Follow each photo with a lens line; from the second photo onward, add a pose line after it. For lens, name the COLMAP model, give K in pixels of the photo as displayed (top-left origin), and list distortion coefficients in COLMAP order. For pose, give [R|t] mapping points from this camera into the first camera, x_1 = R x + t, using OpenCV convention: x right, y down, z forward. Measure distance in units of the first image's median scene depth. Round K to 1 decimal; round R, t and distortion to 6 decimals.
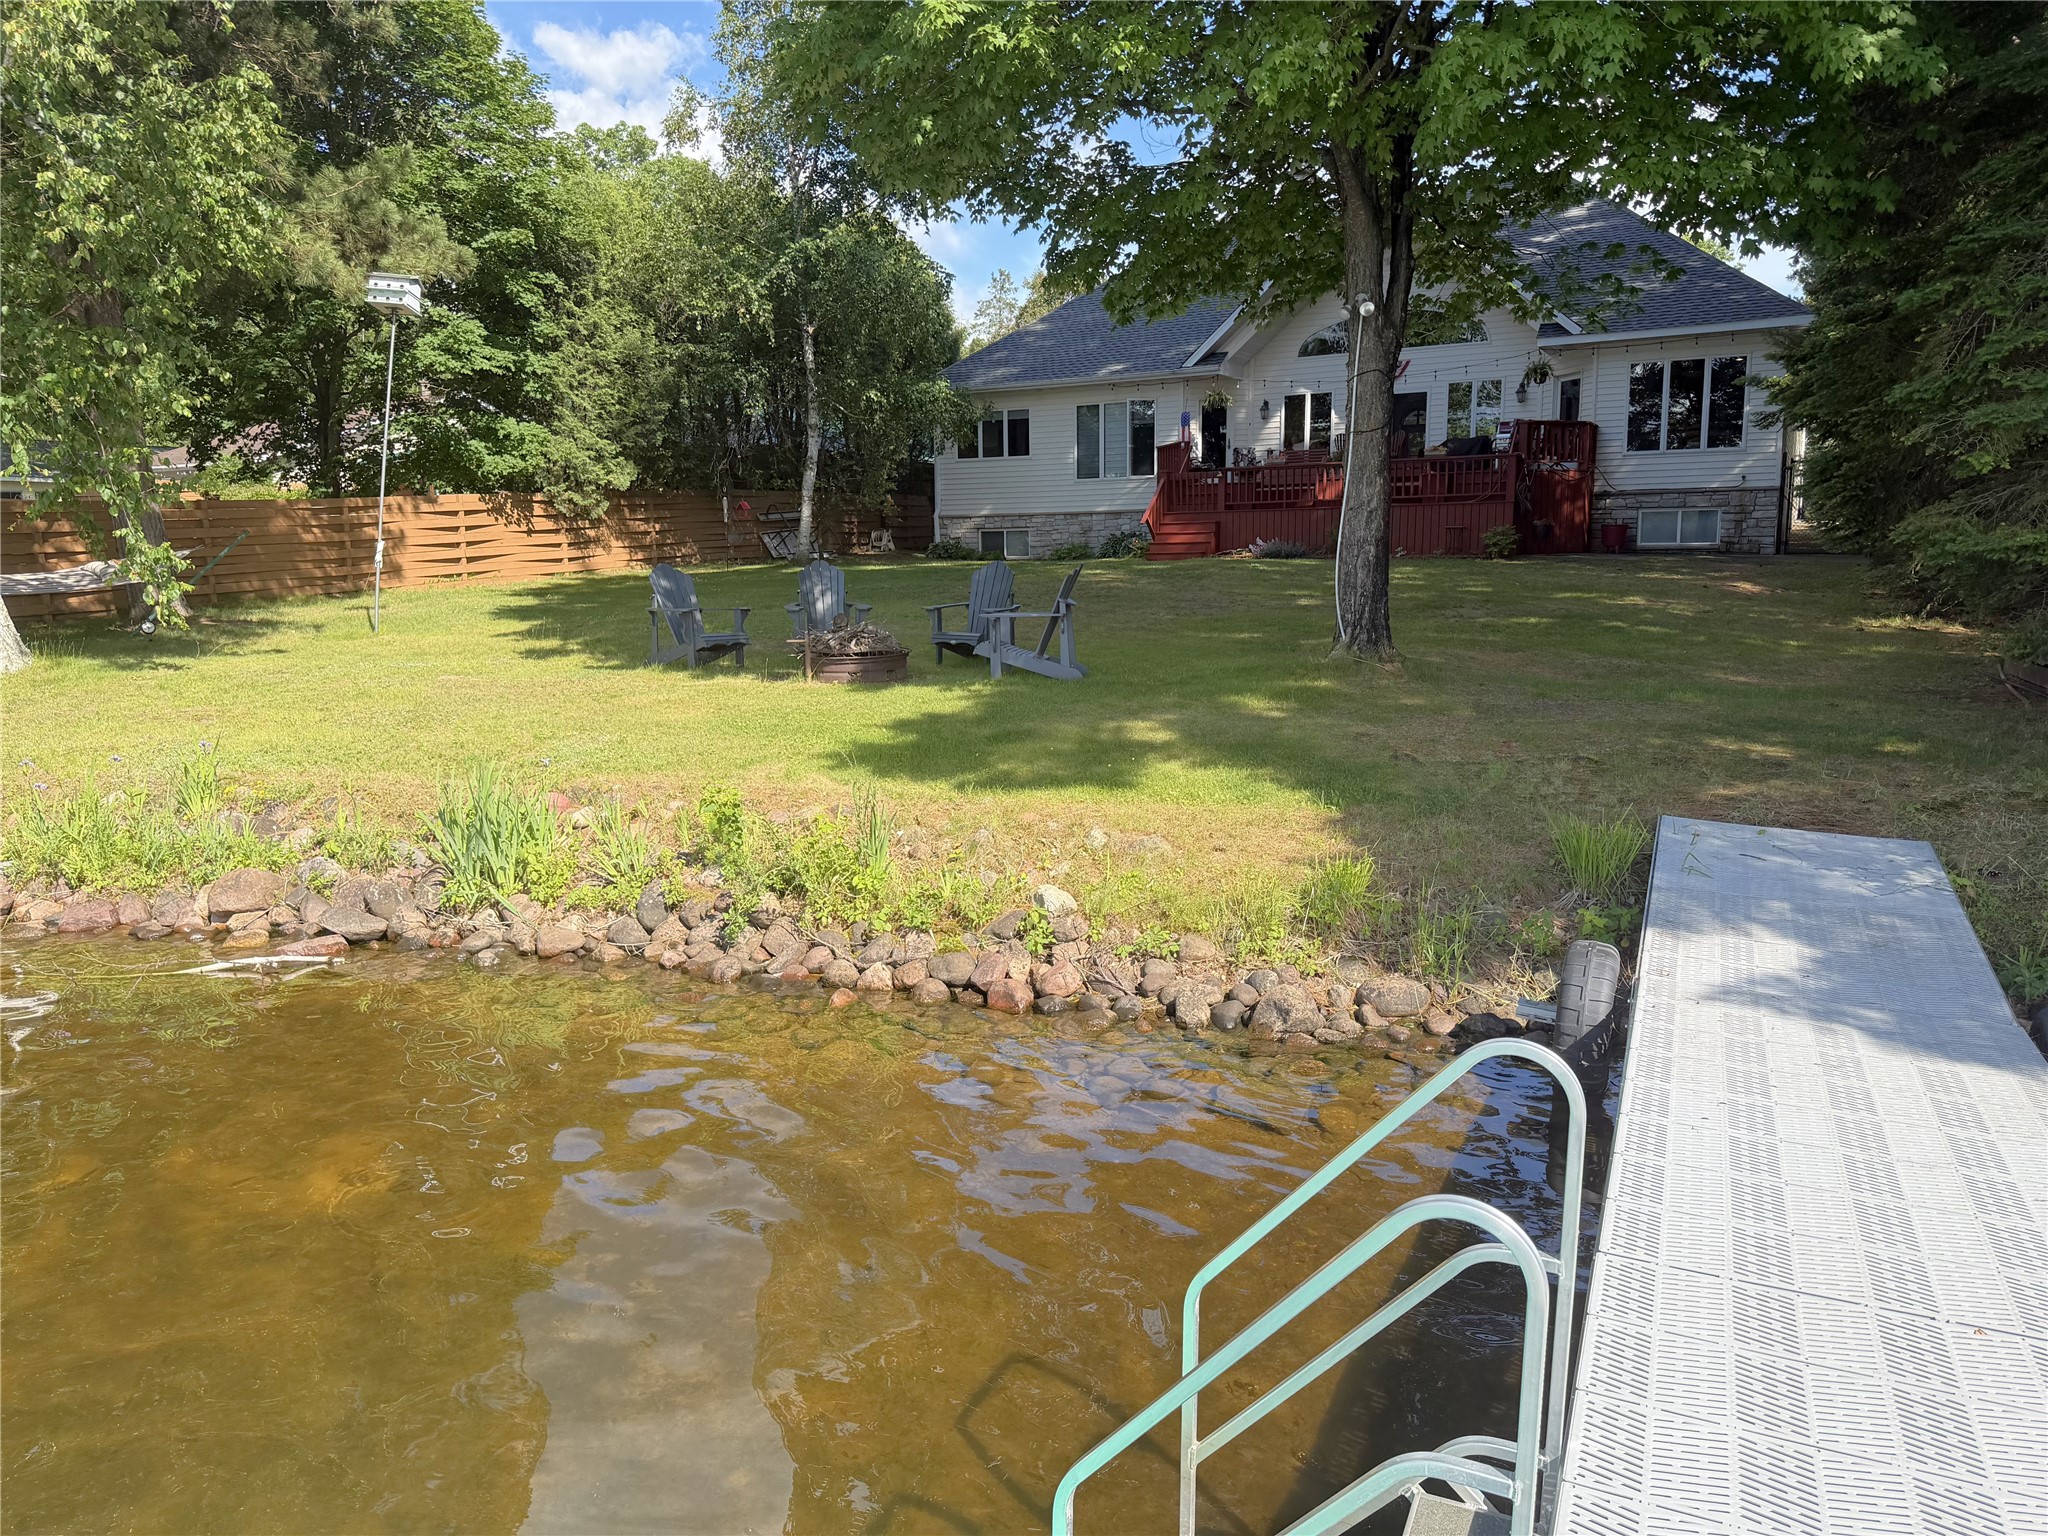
lens RADIAL K [[1398.8, 0, 1025.5], [0, 1398.8, 773.3], [0, 0, 1]] dist [0.164348, -0.301828]
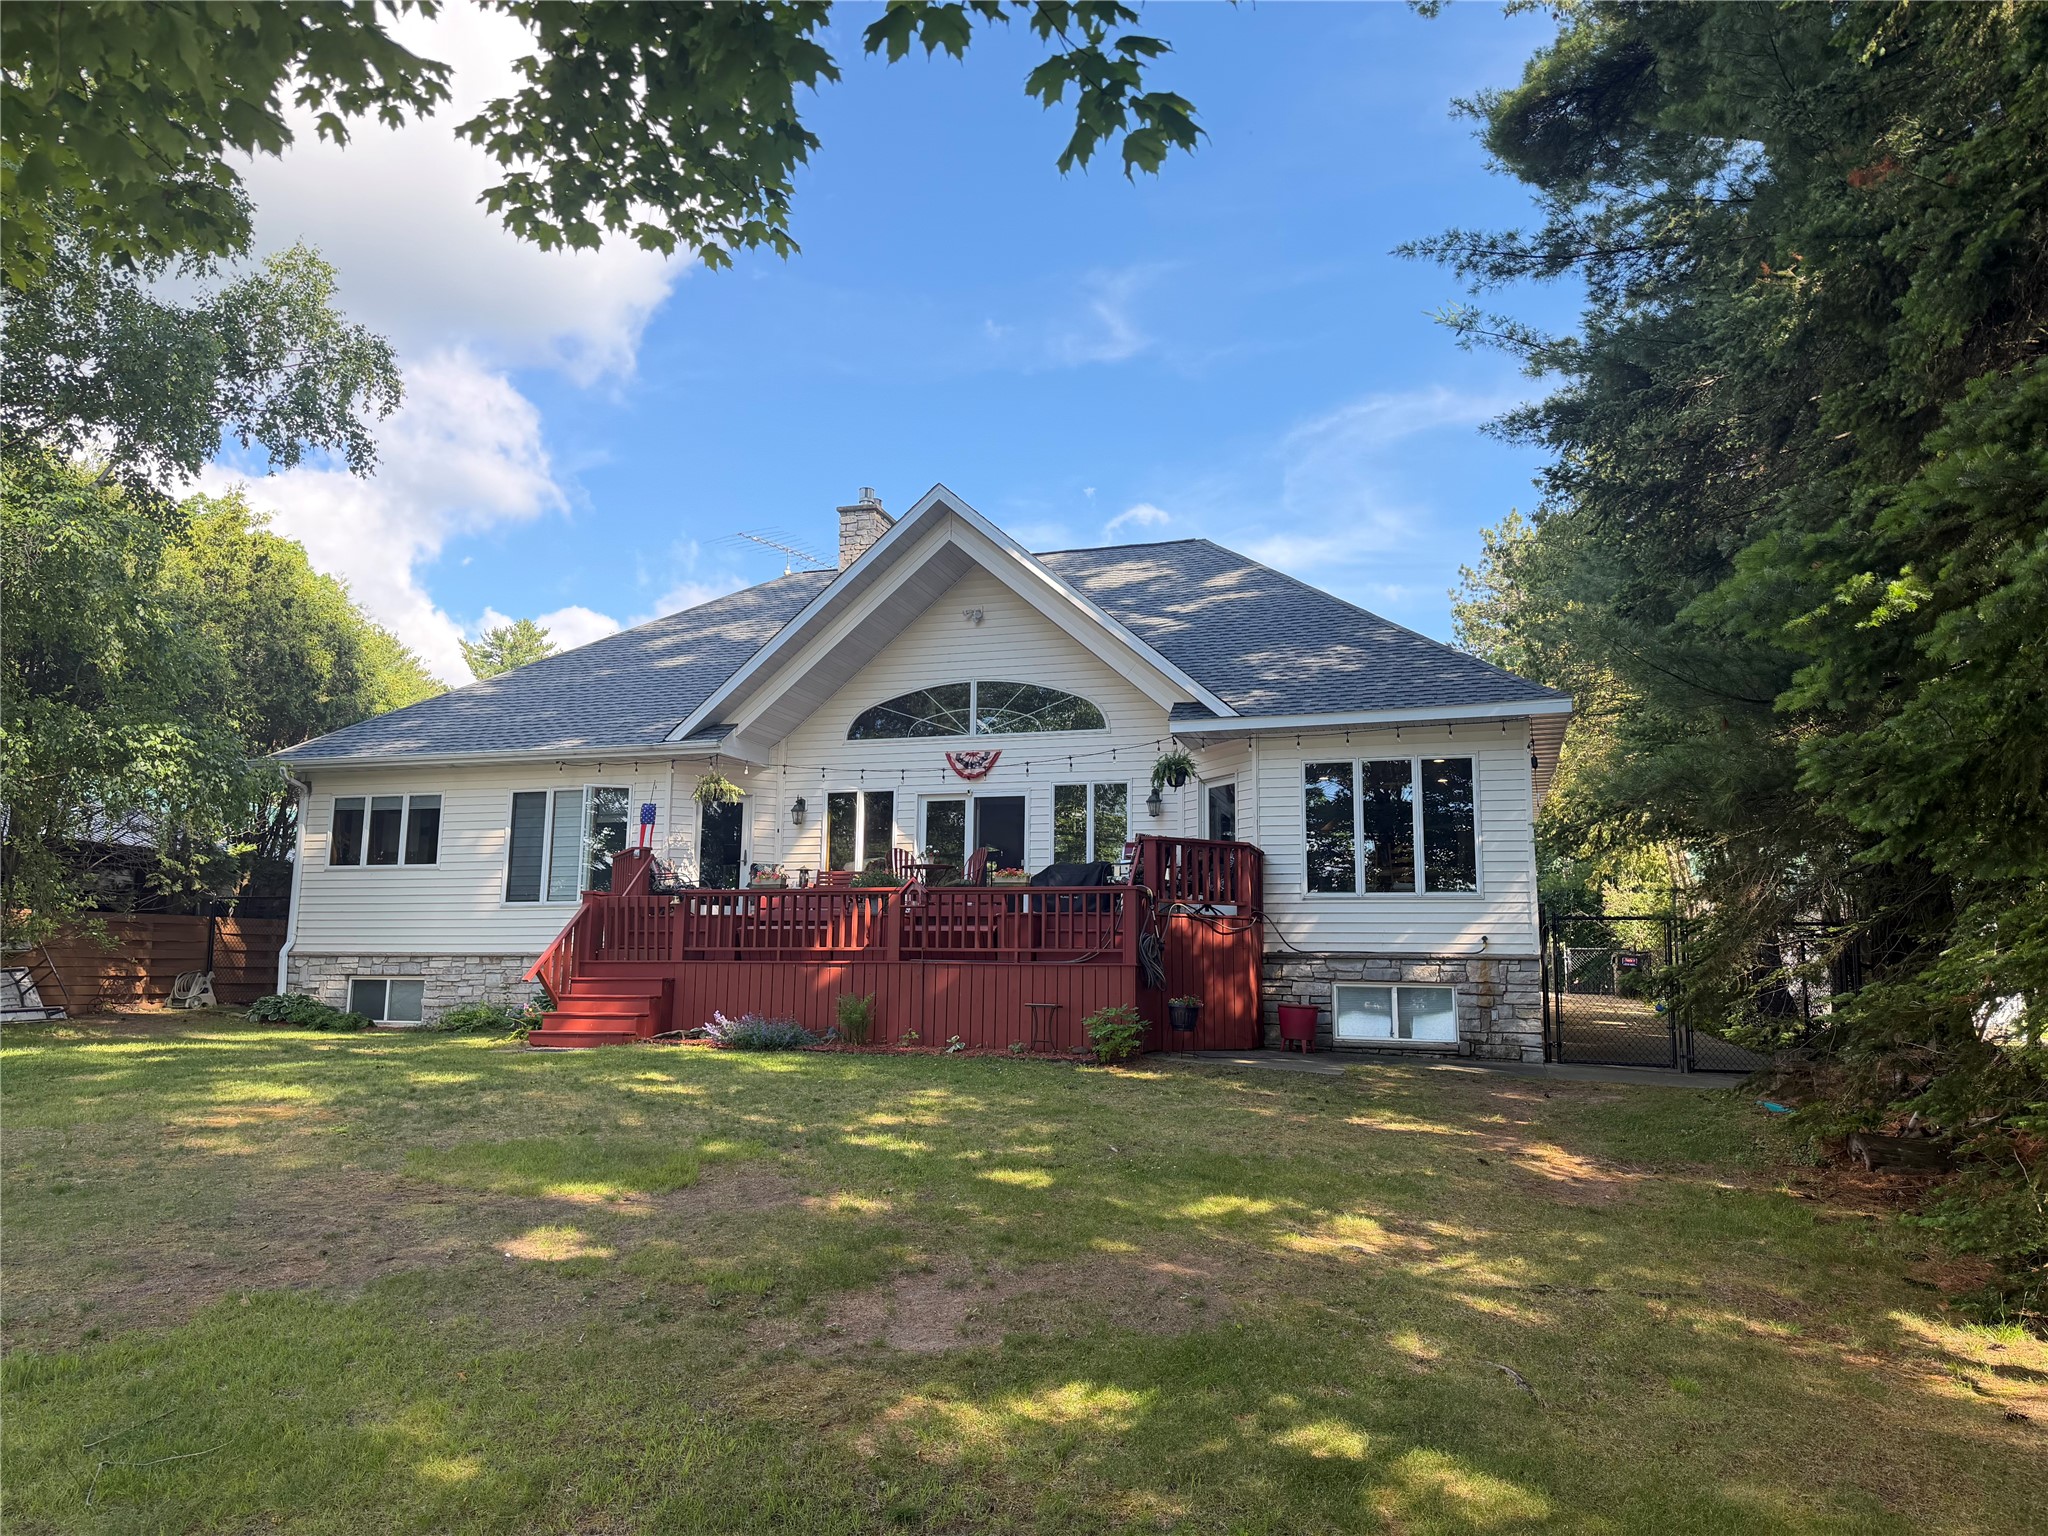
lens RADIAL K [[1398.8, 0, 1025.5], [0, 1398.8, 773.3], [0, 0, 1]] dist [0.164348, -0.301828]
pose [[0.980444, 0.052045, 0.189791, 0.178156], [0.007162, 0.954322, -0.298694, -0.090600], [-0.196668, 0.294212, 0.935287, 0.429113]]
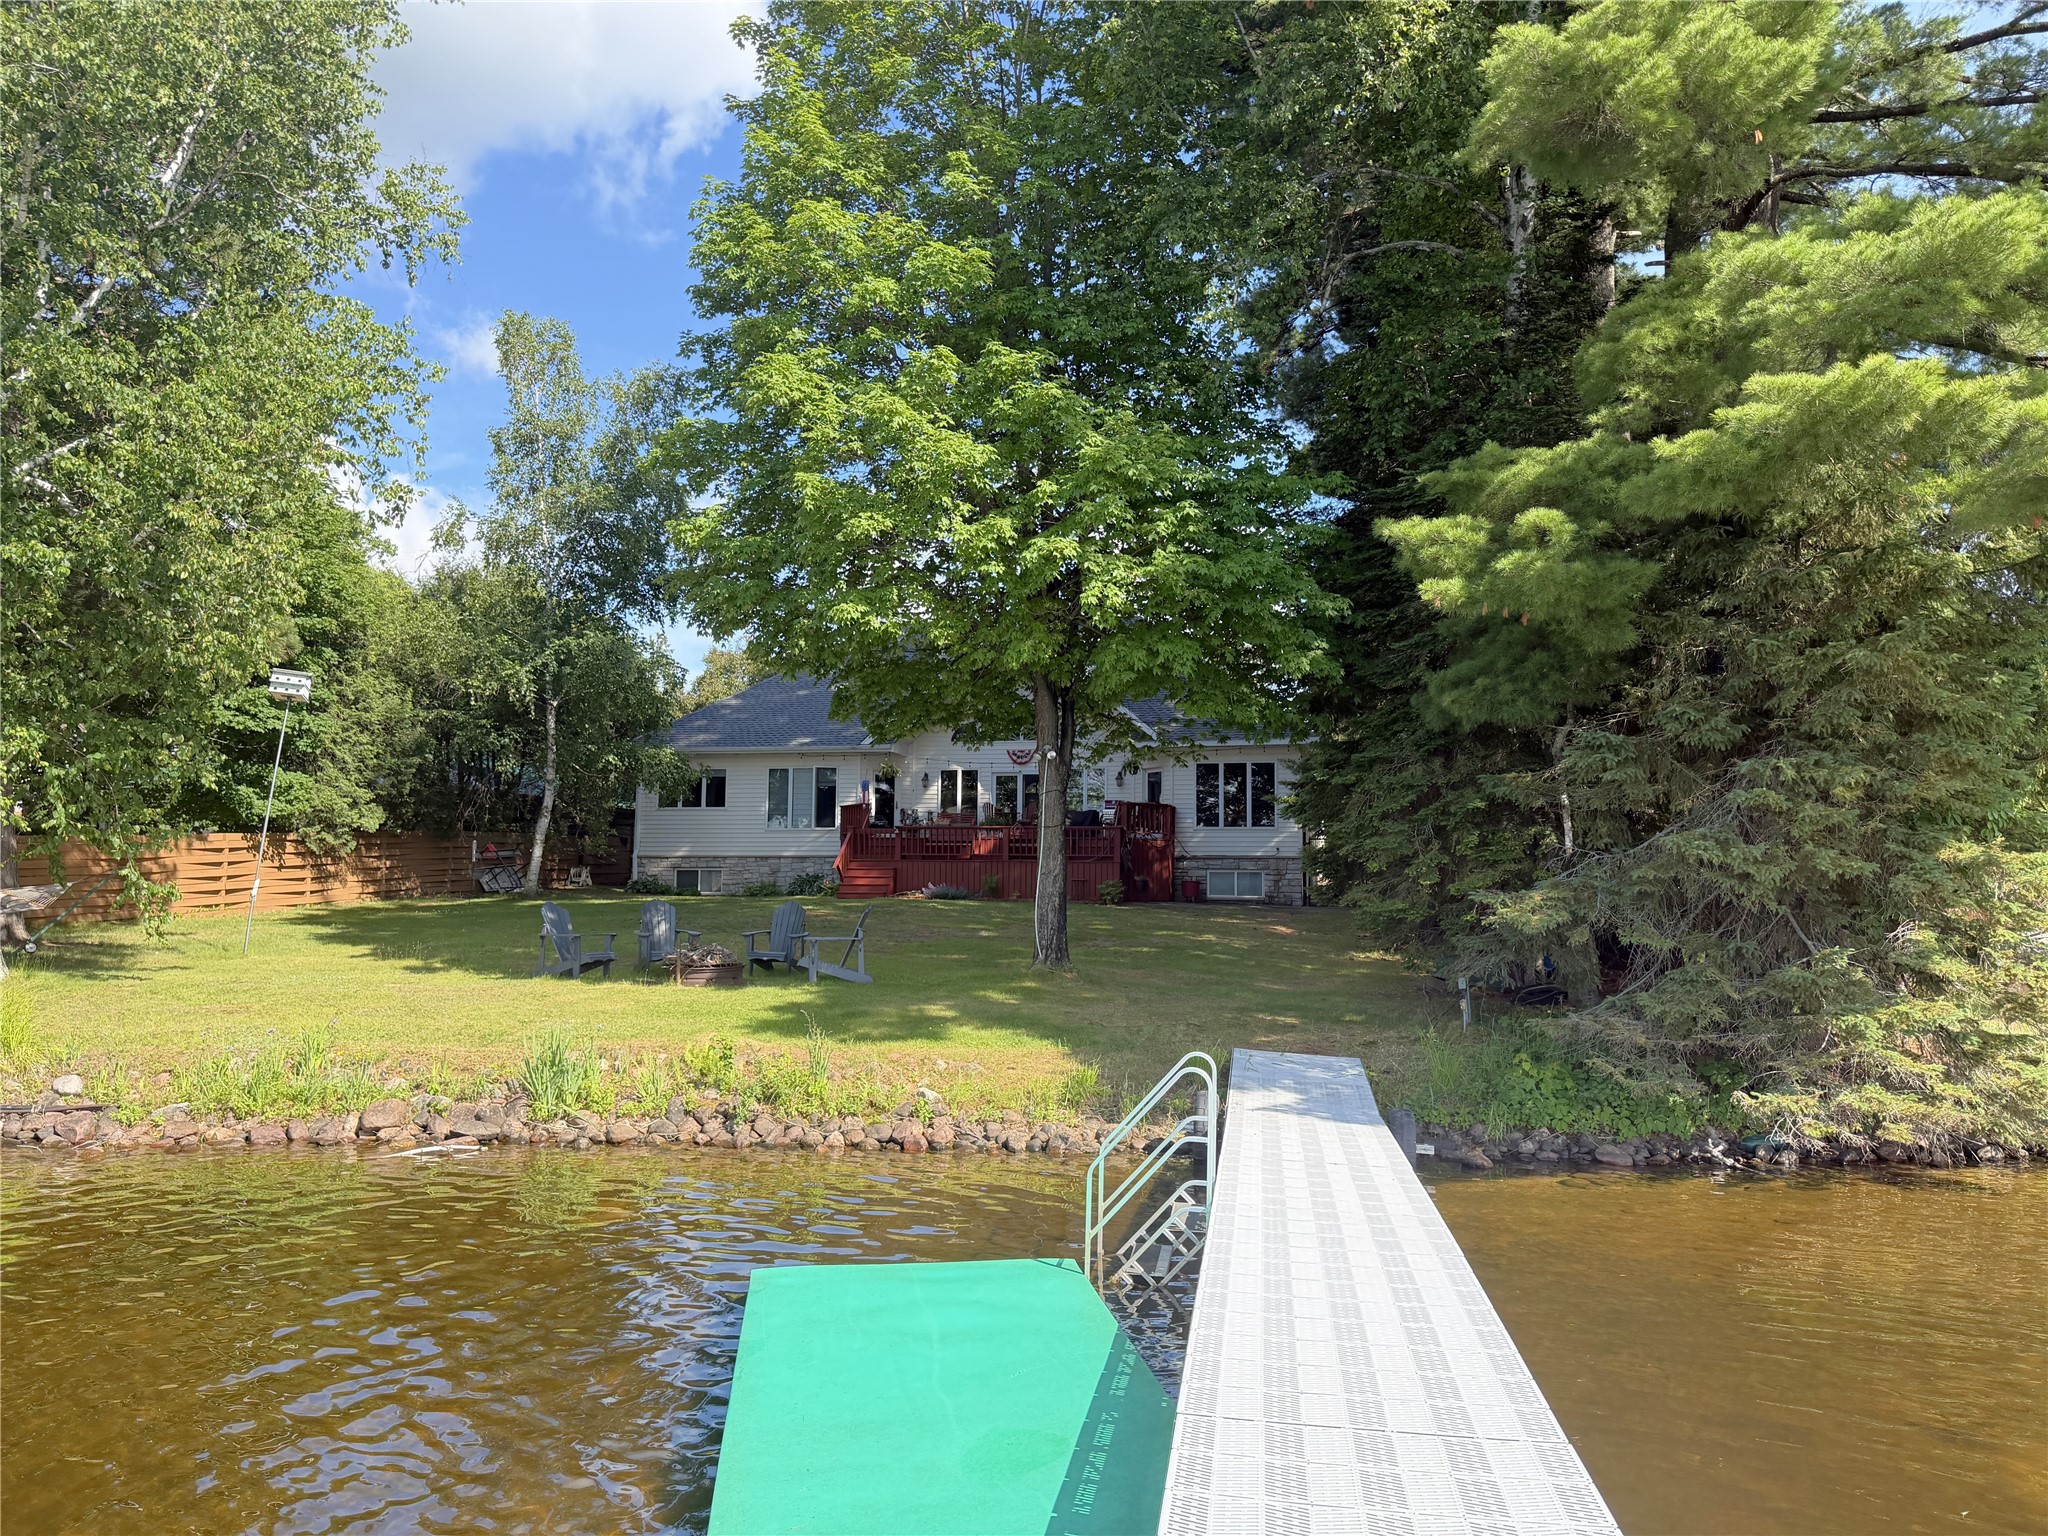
lens RADIAL K [[1398.8, 0, 1025.5], [0, 1398.8, 773.3], [0, 0, 1]] dist [0.164348, -0.301828]
pose [[0.962500, 0.042915, 0.267867, -0.091067], [0.021127, 0.972551, -0.231727, 0.027949], [-0.270459, 0.228697, 0.935174, -0.204893]]
